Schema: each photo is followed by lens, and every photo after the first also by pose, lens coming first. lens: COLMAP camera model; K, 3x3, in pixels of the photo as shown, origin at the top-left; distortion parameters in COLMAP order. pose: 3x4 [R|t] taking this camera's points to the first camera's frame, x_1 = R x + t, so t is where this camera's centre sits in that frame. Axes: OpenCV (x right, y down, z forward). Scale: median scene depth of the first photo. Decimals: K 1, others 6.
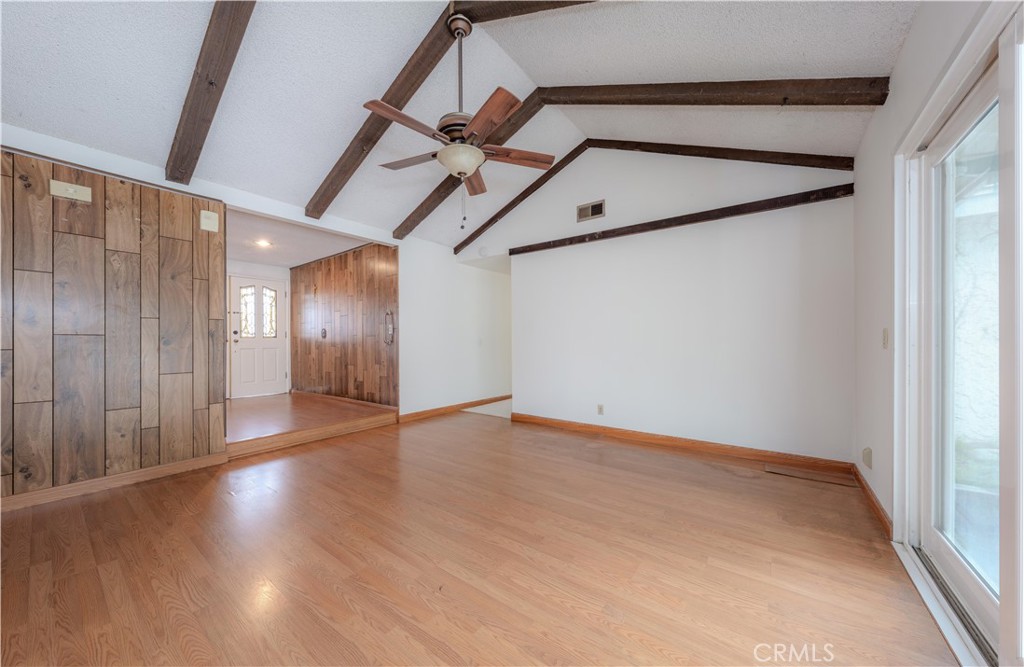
lens RADIAL K [[363.4, 0, 510.1], [0, 363.4, 339.7], [0, 0, 1]] dist [-0.001544, -0.000083]
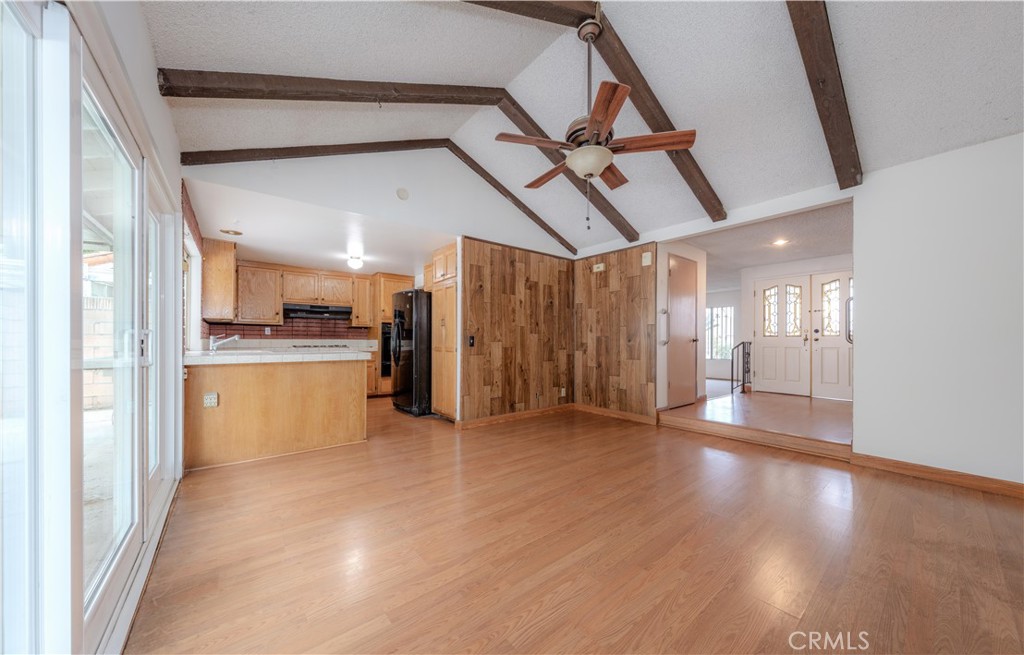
lens RADIAL K [[361.4, 0, 524.3], [0, 361.4, 340.1], [0, 0, 1]] dist [-0.008208, -0.000043]
pose [[-0.249929, 0.003852, -0.968256, 0.393043], [0.001609, 0.999992, 0.003563, 0.000151], [0.968263, -0.000667, -0.249934, 0.475471]]
